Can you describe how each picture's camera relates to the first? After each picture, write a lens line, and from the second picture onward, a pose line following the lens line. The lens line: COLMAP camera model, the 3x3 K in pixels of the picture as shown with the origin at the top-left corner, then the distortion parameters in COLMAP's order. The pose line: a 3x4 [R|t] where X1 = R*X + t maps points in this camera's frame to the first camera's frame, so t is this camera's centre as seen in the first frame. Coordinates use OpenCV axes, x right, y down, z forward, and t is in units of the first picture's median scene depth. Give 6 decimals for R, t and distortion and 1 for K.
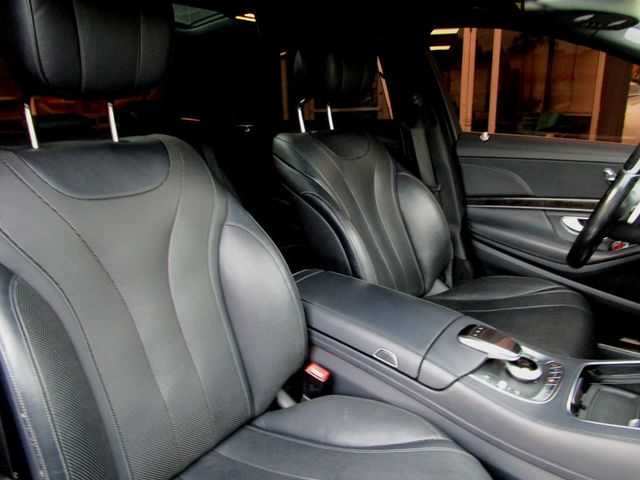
lens RADIAL K [[461.7, 0, 313.8], [0, 461.7, 240.5], [0, 0, 1]] dist [-0.030665, 0.025092]
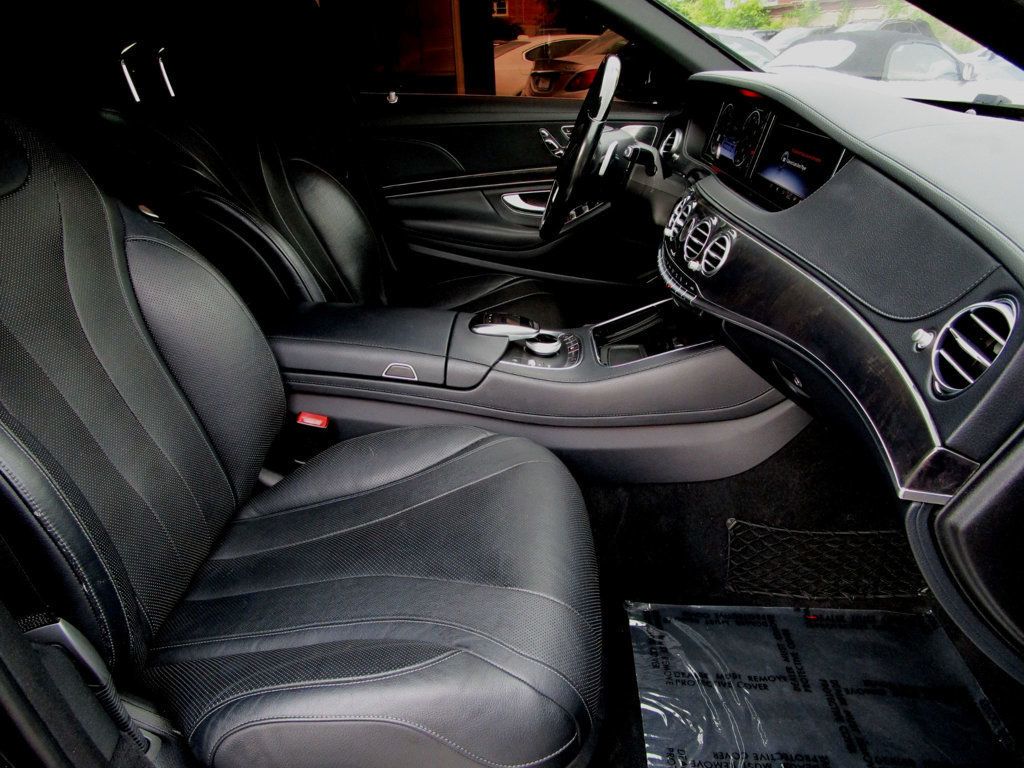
lens RADIAL K [[738.7, 0, 502.1], [0, 738.7, 384.8], [0, 0, 1]] dist [-0.030665, 0.025092]
pose [[0.814406, -0.241119, 0.527830, -0.396017], [0.175009, 0.969292, 0.172757, 0.085259], [-0.553277, -0.048320, 0.831595, -0.179891]]
